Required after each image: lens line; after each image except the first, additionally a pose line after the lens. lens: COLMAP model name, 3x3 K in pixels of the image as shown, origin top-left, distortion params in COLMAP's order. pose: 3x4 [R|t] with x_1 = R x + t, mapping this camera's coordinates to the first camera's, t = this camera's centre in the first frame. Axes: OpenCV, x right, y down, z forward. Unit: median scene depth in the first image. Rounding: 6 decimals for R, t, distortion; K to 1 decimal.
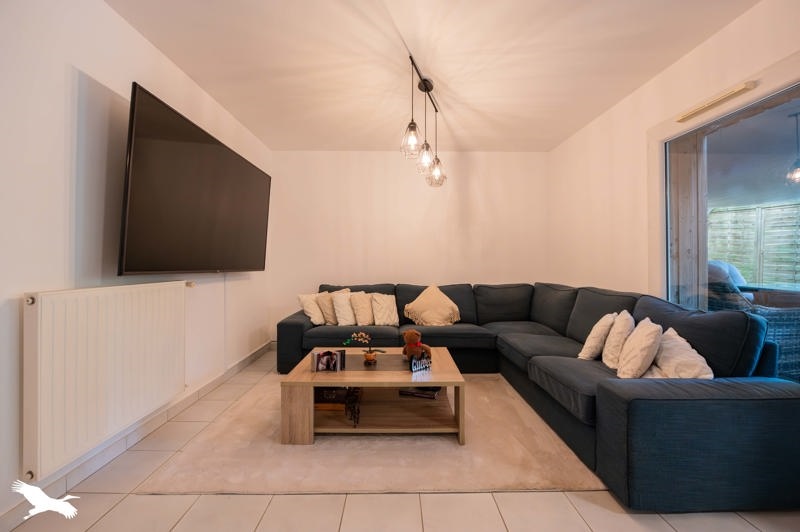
lens RADIAL K [[325.3, 0, 402.6], [0, 325.3, 260.1], [0, 0, 1]] dist [-0.000039, 0.000040]
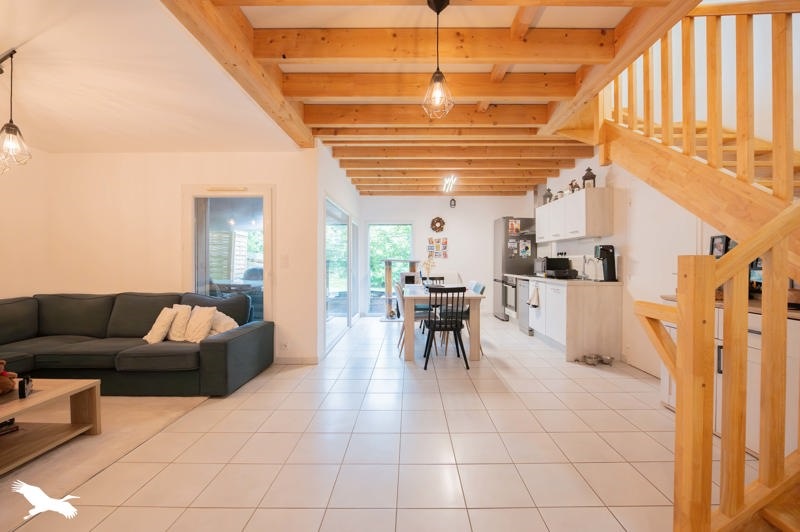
lens RADIAL K [[325.3, 0, 404.5], [0, 325.3, 262.5], [0, 0, 1]] dist [-0.000039, 0.000040]
pose [[0.038391, -0.007549, 0.999234, -0.938173], [-0.006907, 0.999946, 0.007819, -0.070678], [-0.999239, -0.007202, 0.038337, -0.143320]]
